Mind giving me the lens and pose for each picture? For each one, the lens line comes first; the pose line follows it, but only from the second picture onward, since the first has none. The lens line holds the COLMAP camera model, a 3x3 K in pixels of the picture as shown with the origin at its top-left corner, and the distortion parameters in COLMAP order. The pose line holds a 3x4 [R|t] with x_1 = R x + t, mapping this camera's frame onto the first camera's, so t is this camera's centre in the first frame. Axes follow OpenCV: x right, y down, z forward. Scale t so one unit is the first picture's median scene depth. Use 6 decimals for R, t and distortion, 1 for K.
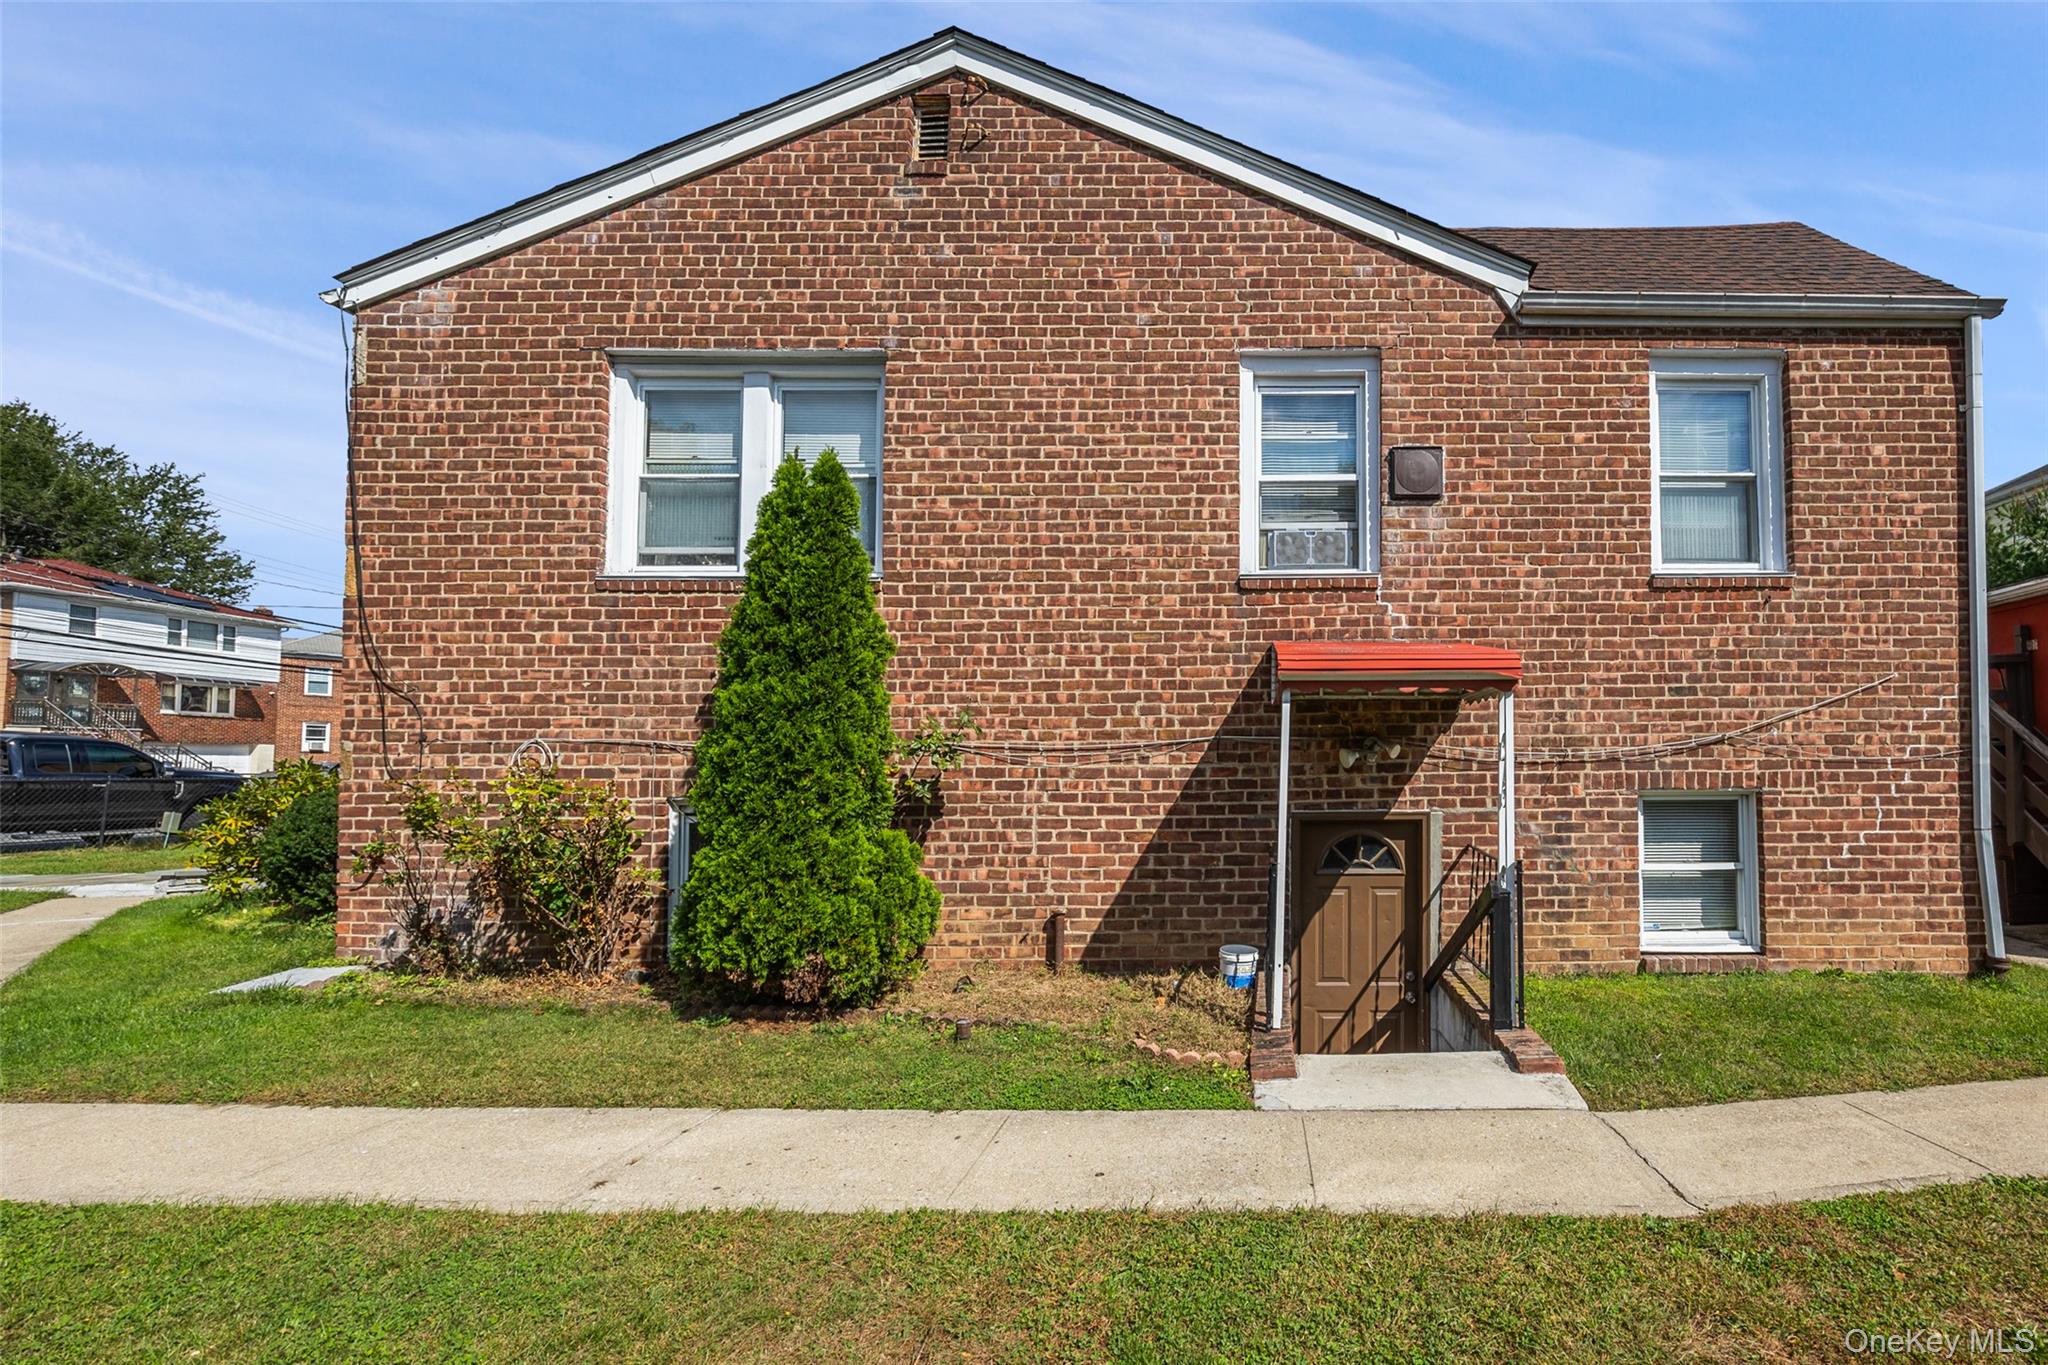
lens RADIAL K [[864.3, 0, 1024.6], [0, 864.3, 788.6], [0, 0, 1]] dist [0.000208, 0.000504]
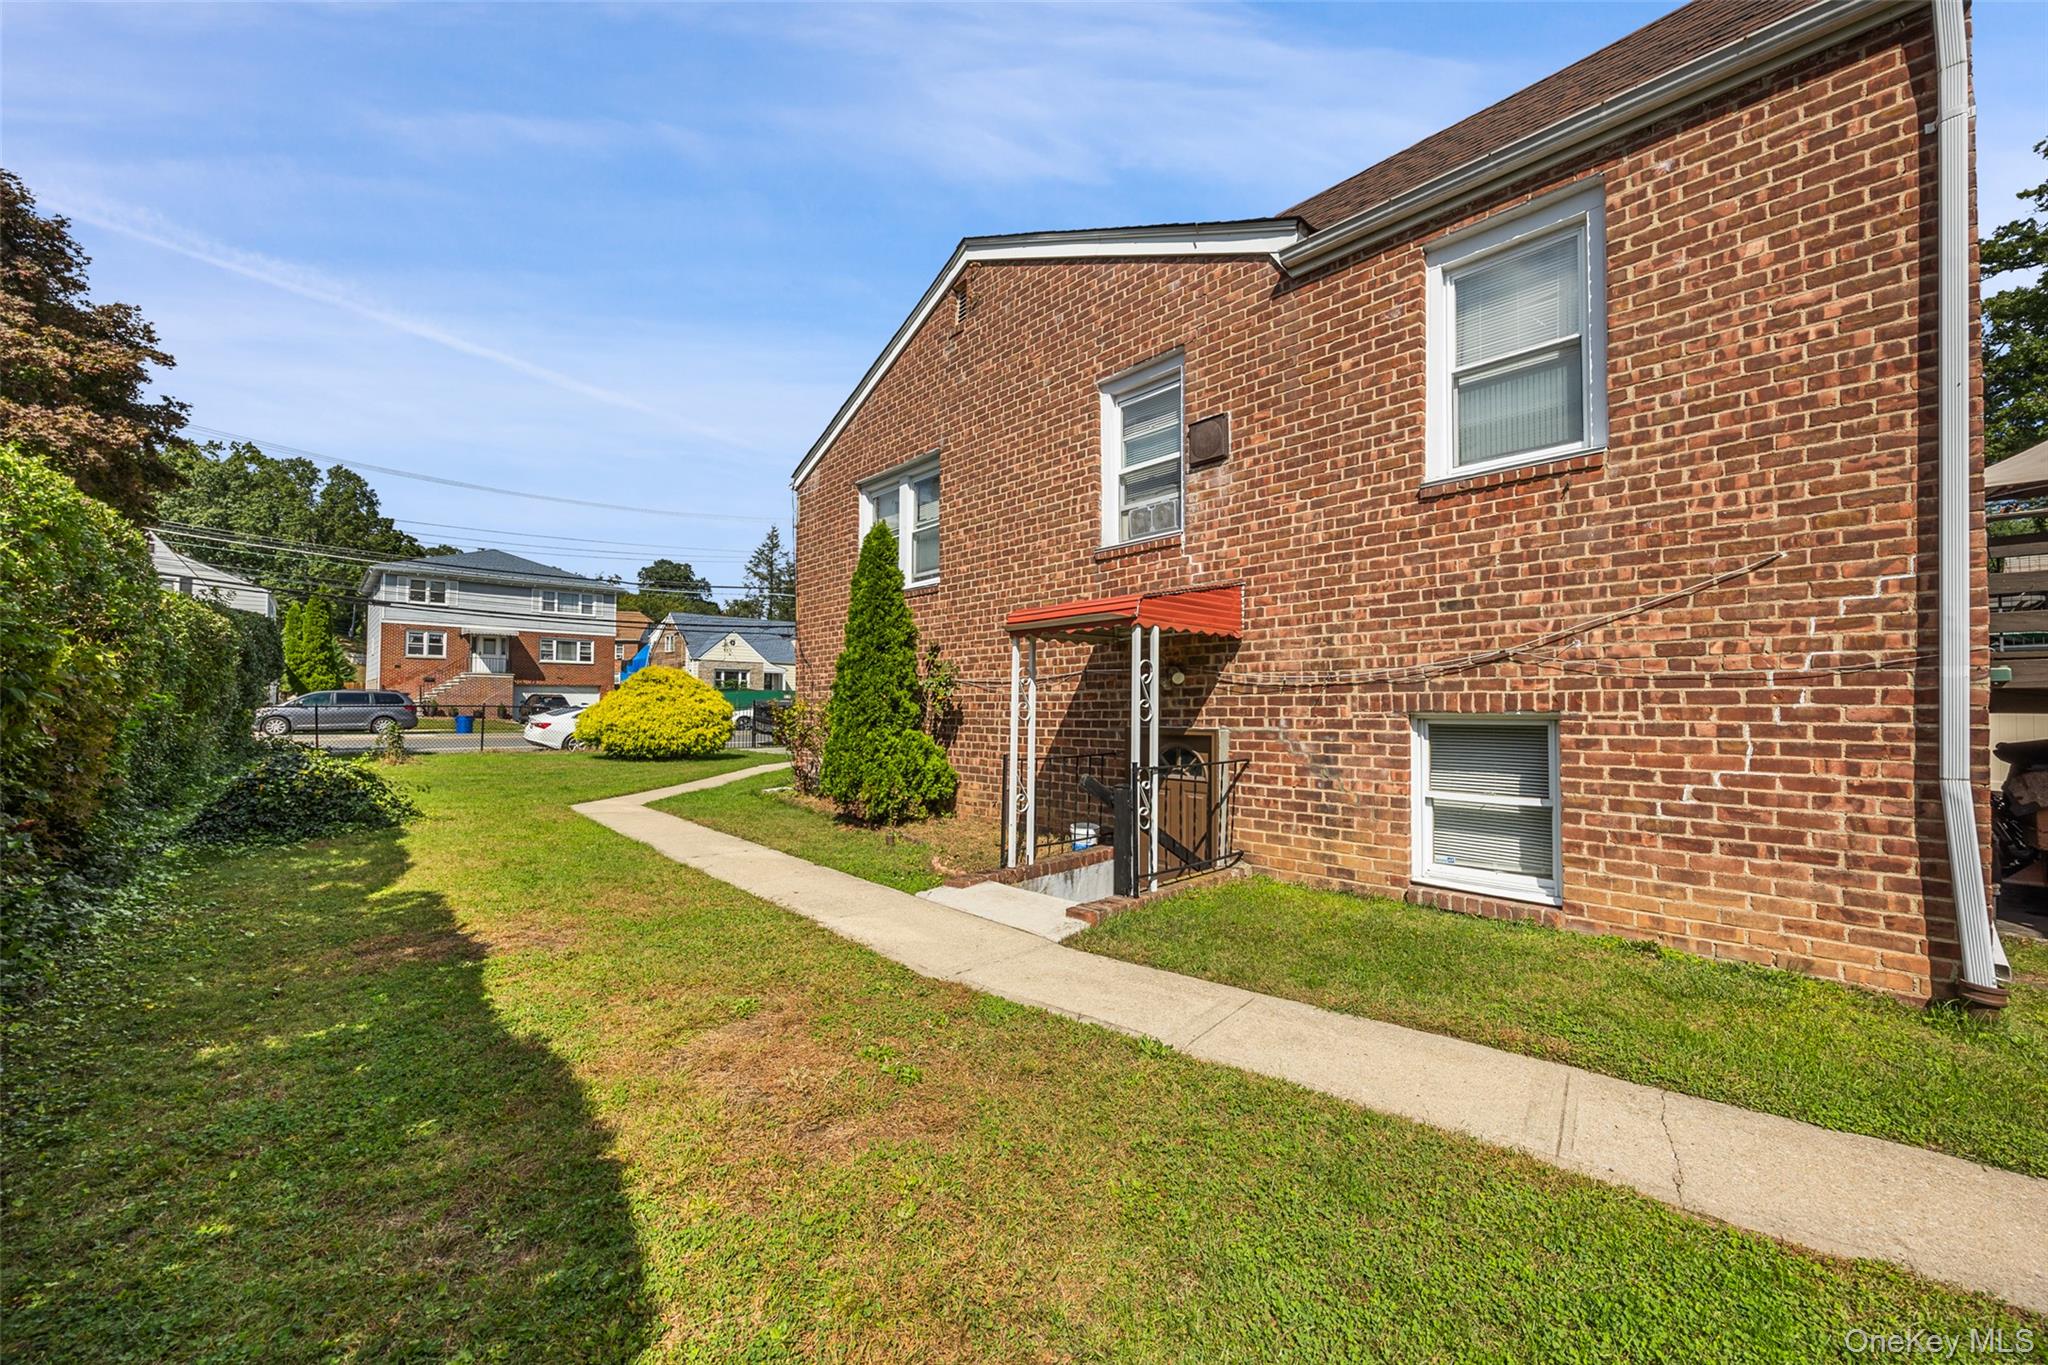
lens RADIAL K [[794.5, 0, 1028.5], [0, 794.5, 730.5], [0, 0, 1]] dist [-0.003532, -0.000180]
pose [[0.658289, 0.026412, -0.752302, 1.100338], [-0.012981, 0.999634, 0.023736, 0.006109], [0.752654, -0.005860, 0.658391, 0.101214]]
